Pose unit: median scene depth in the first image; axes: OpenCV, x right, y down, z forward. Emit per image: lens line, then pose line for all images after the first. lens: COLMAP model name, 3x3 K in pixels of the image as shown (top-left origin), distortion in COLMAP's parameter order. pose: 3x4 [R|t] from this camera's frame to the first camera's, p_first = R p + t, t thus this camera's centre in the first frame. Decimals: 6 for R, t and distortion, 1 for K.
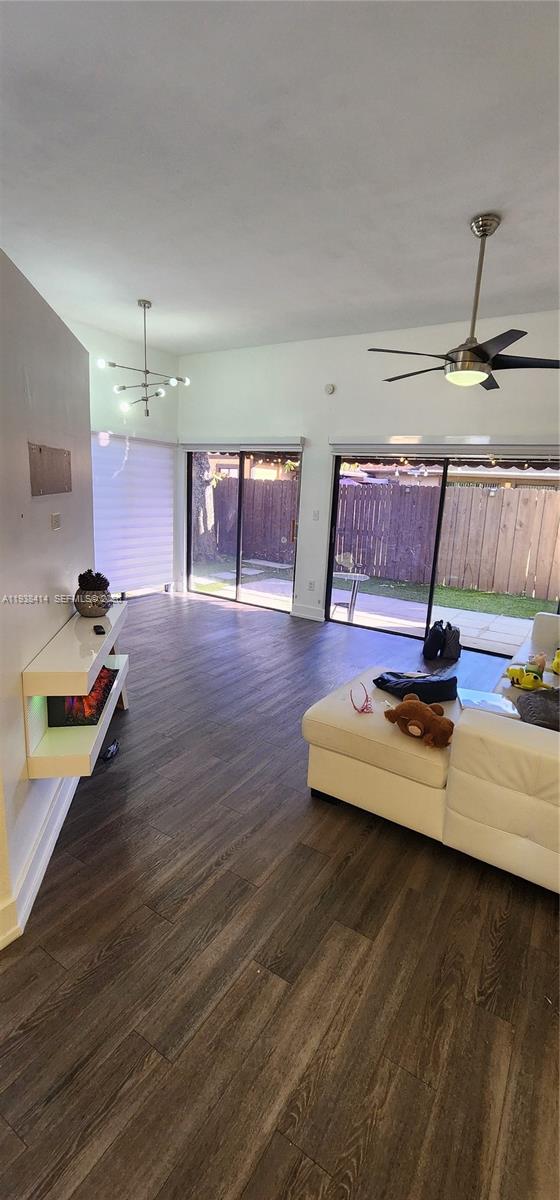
lens RADIAL K [[498.3, 0, 287.4], [0, 498.3, 592.7], [0, 0, 1]] dist [0.001382, -0.000959]
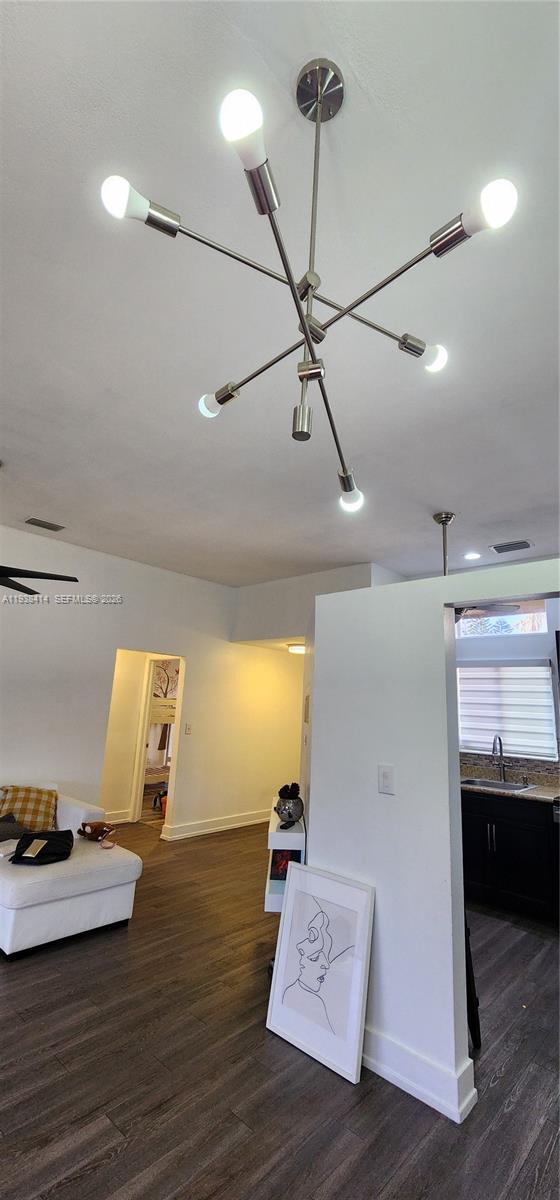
lens RADIAL K [[498.3, 0, 287.4], [0, 498.3, 592.7], [0, 0, 1]] dist [0.001382, -0.000959]
pose [[-0.979370, -0.051291, 0.195456, -0.612373], [-0.053565, 0.998544, -0.006362, -0.534139], [-0.194845, -0.016700, -0.980692, 2.294731]]
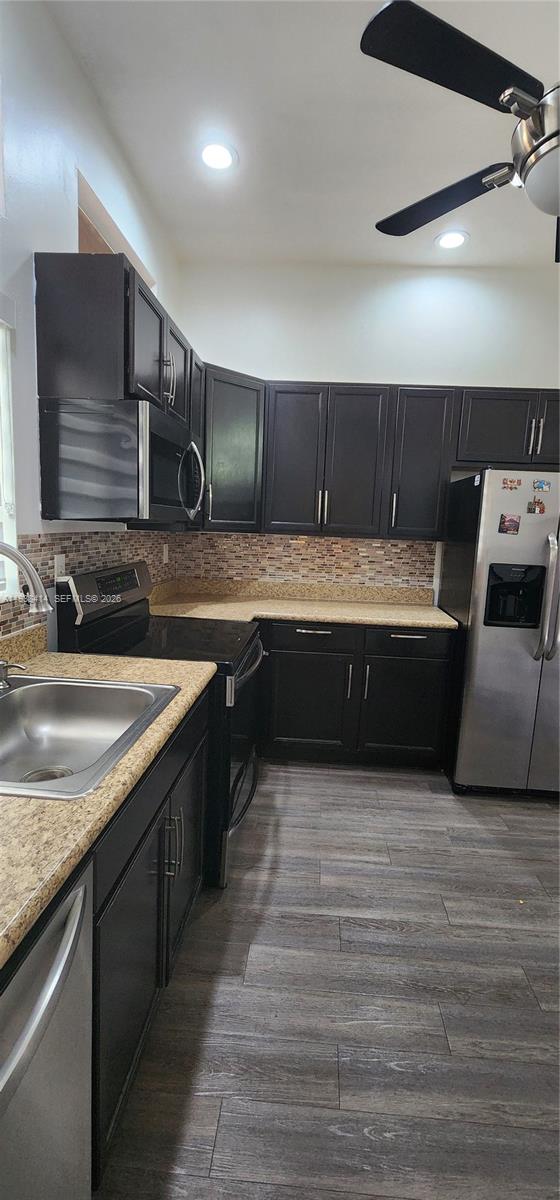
lens RADIAL K [[486.7, 0, 292.6], [0, 486.7, 592.6], [0, 0, 1]] dist [0.000579, 0.000619]
pose [[0.481900, 0.092853, -0.871292, -0.501002], [-0.201720, 0.979417, -0.007193, -0.069757], [0.852691, 0.179223, 0.490712, 0.348195]]
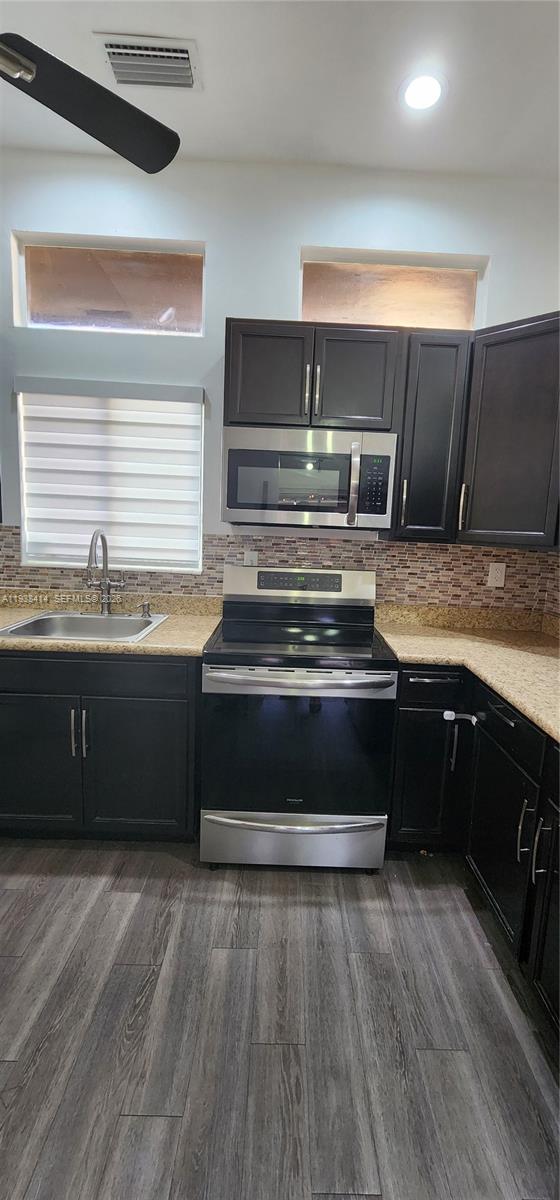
lens RADIAL K [[493.2, 0, 293.3], [0, 493.2, 592.2], [0, 0, 1]] dist [0.001635, 0.000337]
pose [[-0.835872, -0.014239, -0.548739, -0.839681], [-0.196100, 0.941442, 0.274282, -0.276733], [0.512701, 0.336873, -0.789718, 1.274514]]
